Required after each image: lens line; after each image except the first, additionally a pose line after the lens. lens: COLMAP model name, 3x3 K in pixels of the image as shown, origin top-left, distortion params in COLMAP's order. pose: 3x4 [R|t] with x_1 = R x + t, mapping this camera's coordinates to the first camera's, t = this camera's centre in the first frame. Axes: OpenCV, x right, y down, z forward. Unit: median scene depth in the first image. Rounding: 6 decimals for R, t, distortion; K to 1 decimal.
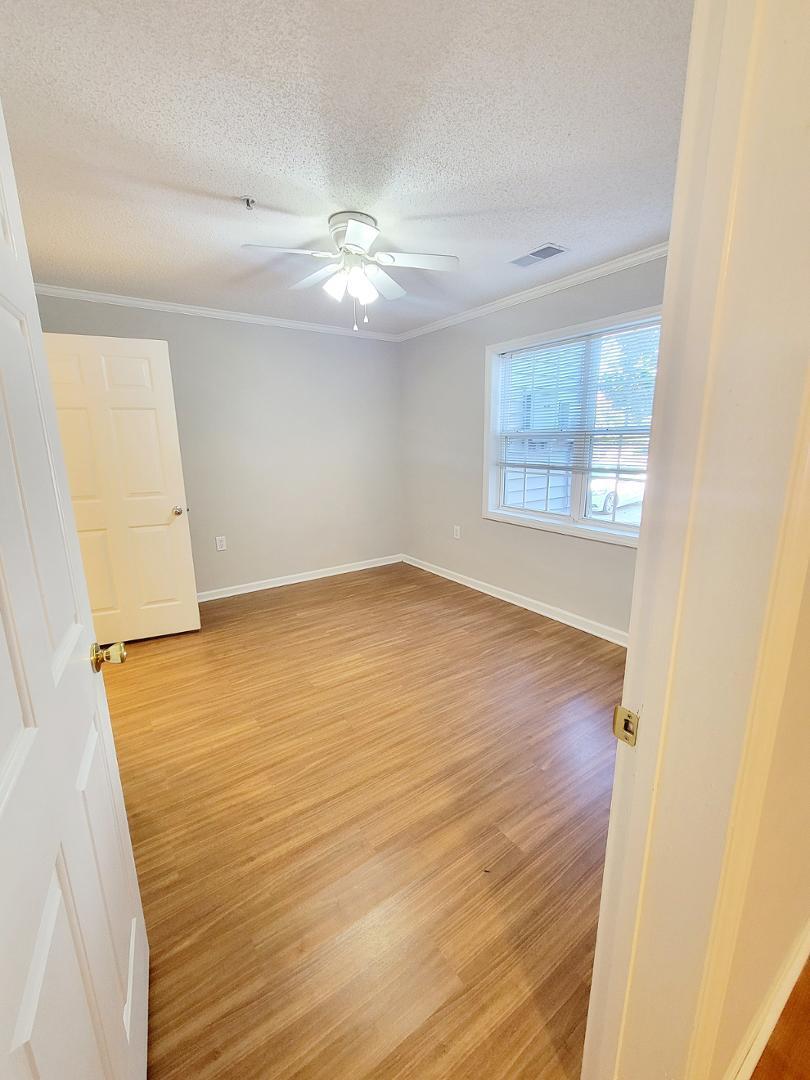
lens RADIAL K [[440.7, 0, 401.0], [0, 440.7, 530.4], [0, 0, 1]] dist [0.006929, -0.002748]
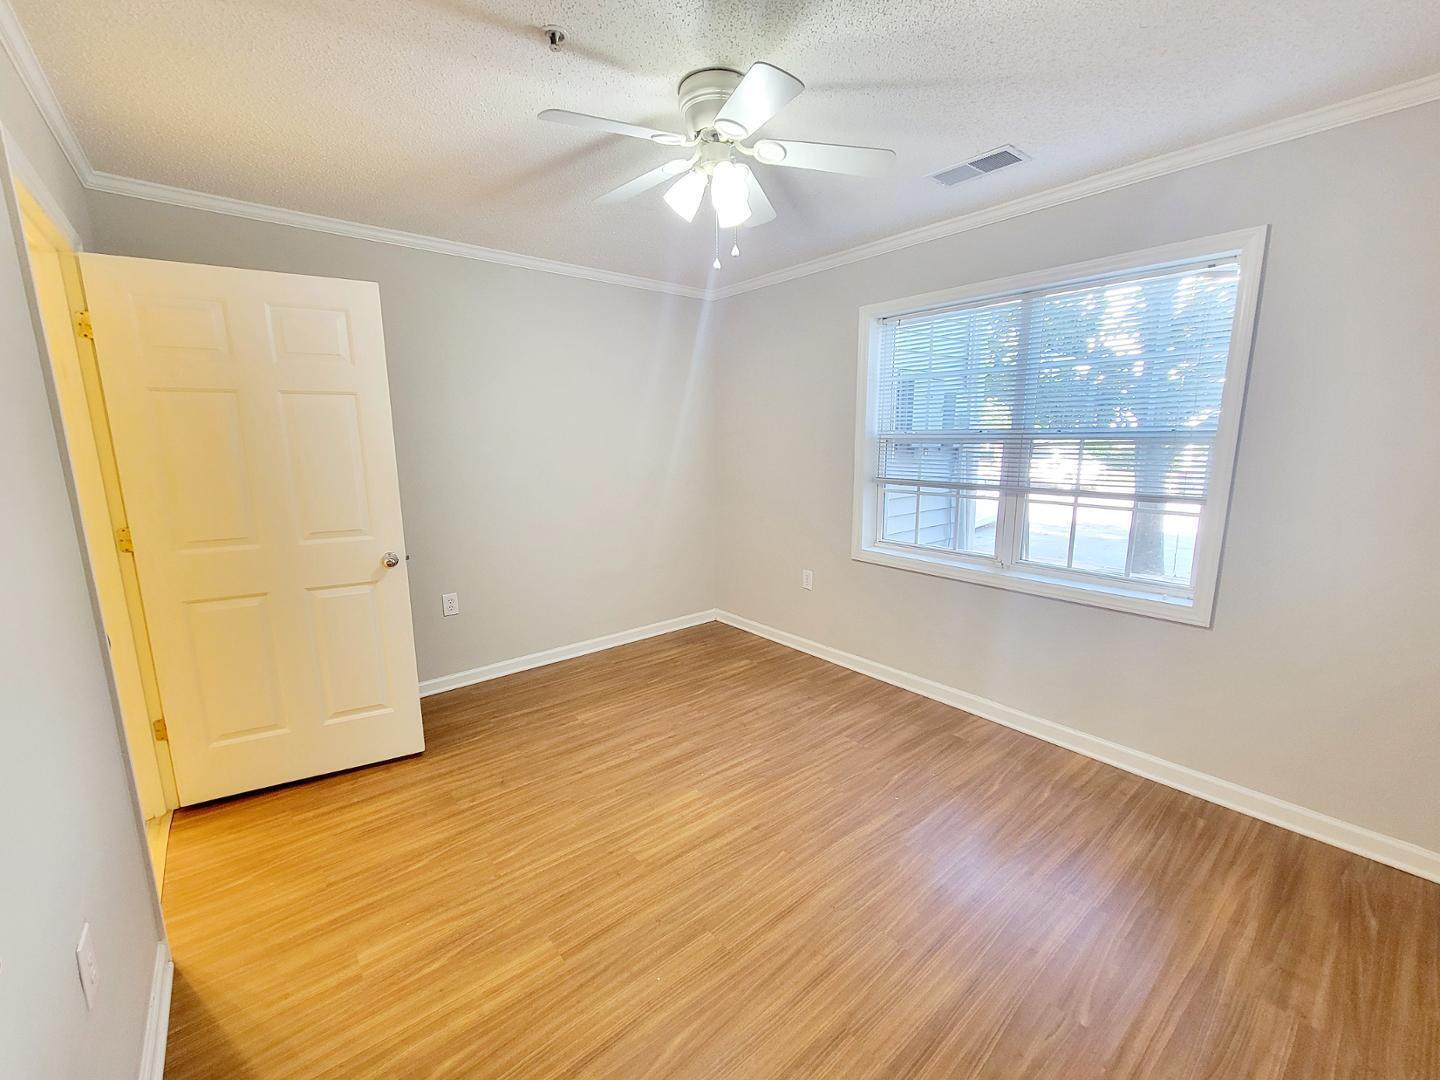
lens RADIAL K [[587.6, 0, 707.7], [0, 587.6, 536.6], [0, 0, 1]] dist [0.006929, -0.002748]
pose [[0.996724, -0.008238, 0.080459, -0.136172], [0.011227, 0.999261, -0.036762, -0.041697], [-0.080097, 0.037545, 0.996080, 0.157377]]
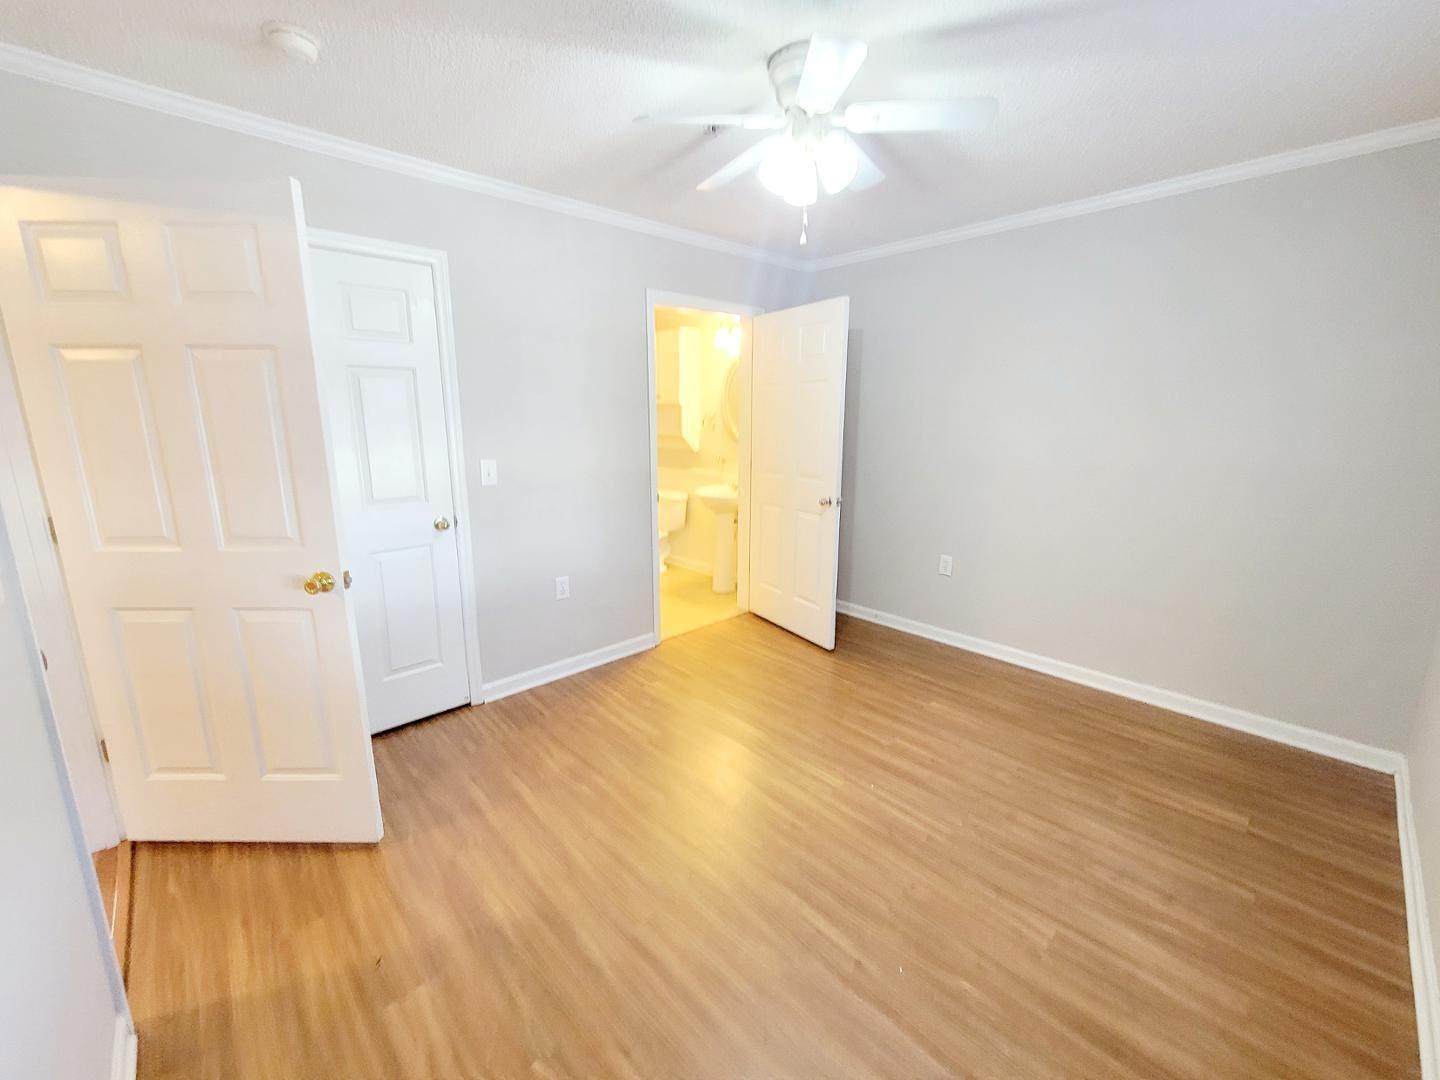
lens RADIAL K [[587.6, 0, 716.0], [0, 587.6, 541.9], [0, 0, 1]] dist [0.006929, -0.002748]
pose [[0.147295, 0.231015, -0.961736, 0.546432], [-0.207172, 0.957979, 0.198383, -0.149344], [0.967152, 0.170024, 0.188965, 0.600079]]
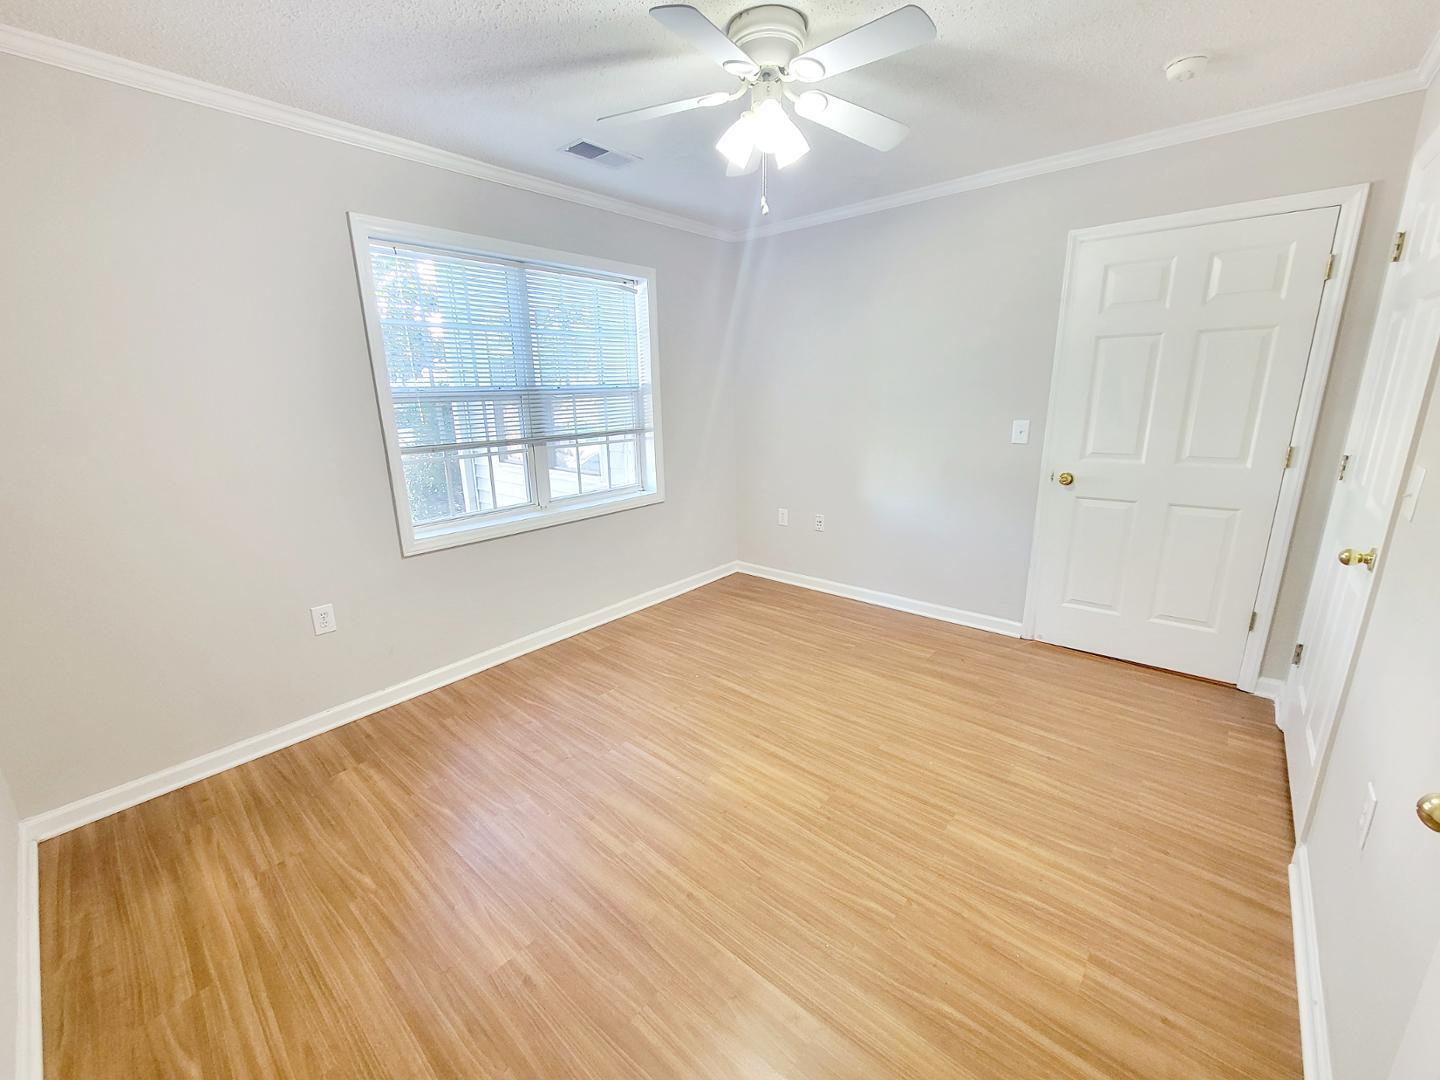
lens RADIAL K [[587.6, 0, 715.4], [0, 587.6, 537.3], [0, 0, 1]] dist [0.006929, -0.002748]
pose [[-0.246800, -0.221948, 0.943307, -0.708888], [0.222730, 0.934367, 0.278118, -0.207134], [-0.943123, 0.278742, -0.181167, 0.997727]]
